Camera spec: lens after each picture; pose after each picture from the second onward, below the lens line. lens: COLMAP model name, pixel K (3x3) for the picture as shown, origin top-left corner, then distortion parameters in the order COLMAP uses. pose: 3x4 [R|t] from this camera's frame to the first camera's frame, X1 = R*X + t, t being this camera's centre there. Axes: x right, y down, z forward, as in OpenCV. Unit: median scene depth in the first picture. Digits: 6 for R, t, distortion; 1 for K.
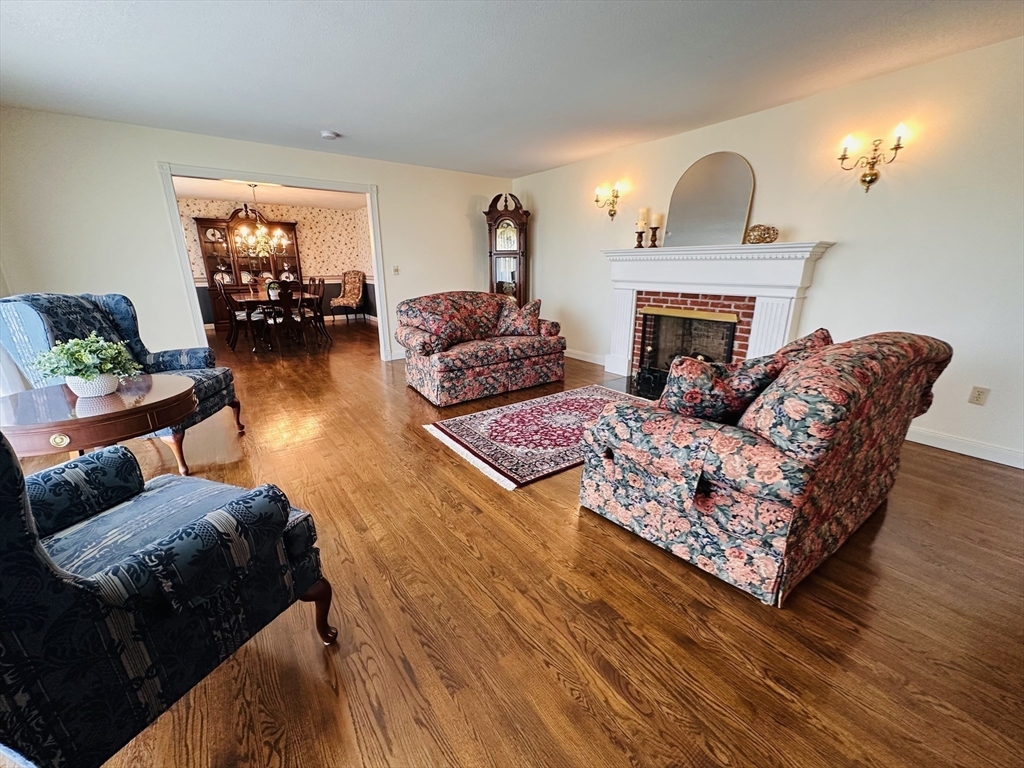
lens RADIAL K [[409.2, 0, 510.6], [0, 409.2, 383.6], [0, 0, 1]] dist [-0.001105, -0.000142]
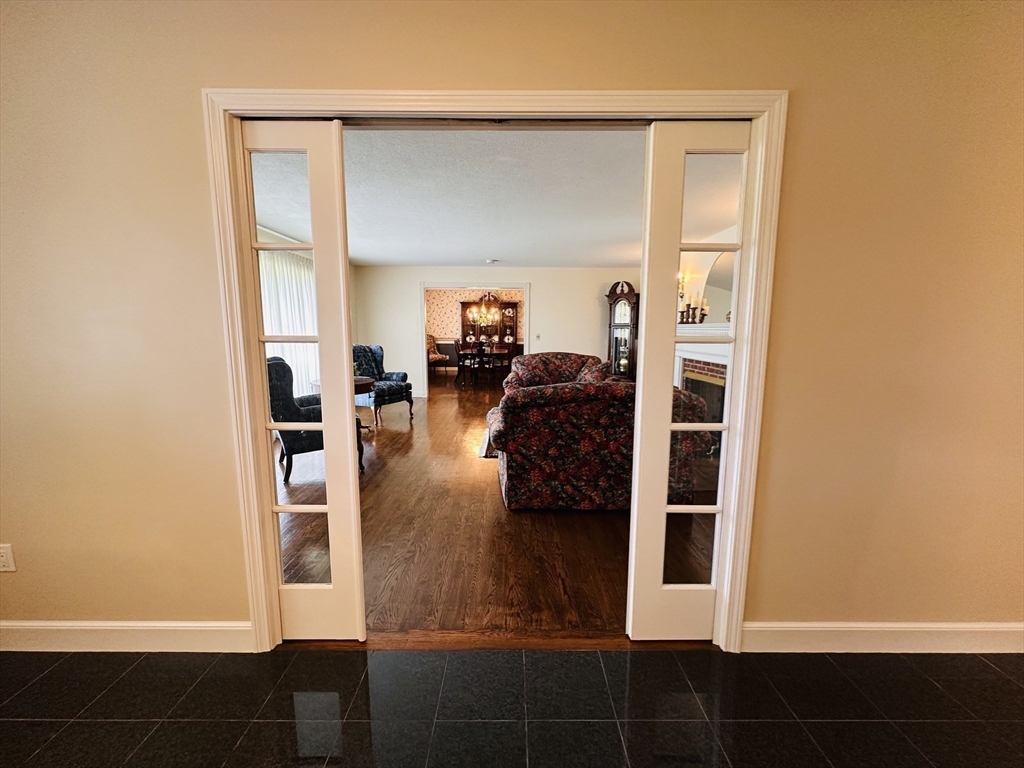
lens RADIAL K [[409.2, 0, 510.6], [0, 409.2, 383.6], [0, 0, 1]] dist [-0.001105, -0.000142]
pose [[0.808805, 0.087153, -0.581583, 0.479817], [-0.171900, 0.980801, -0.092083, 0.034885], [0.562392, 0.174452, 0.808259, -0.190339]]
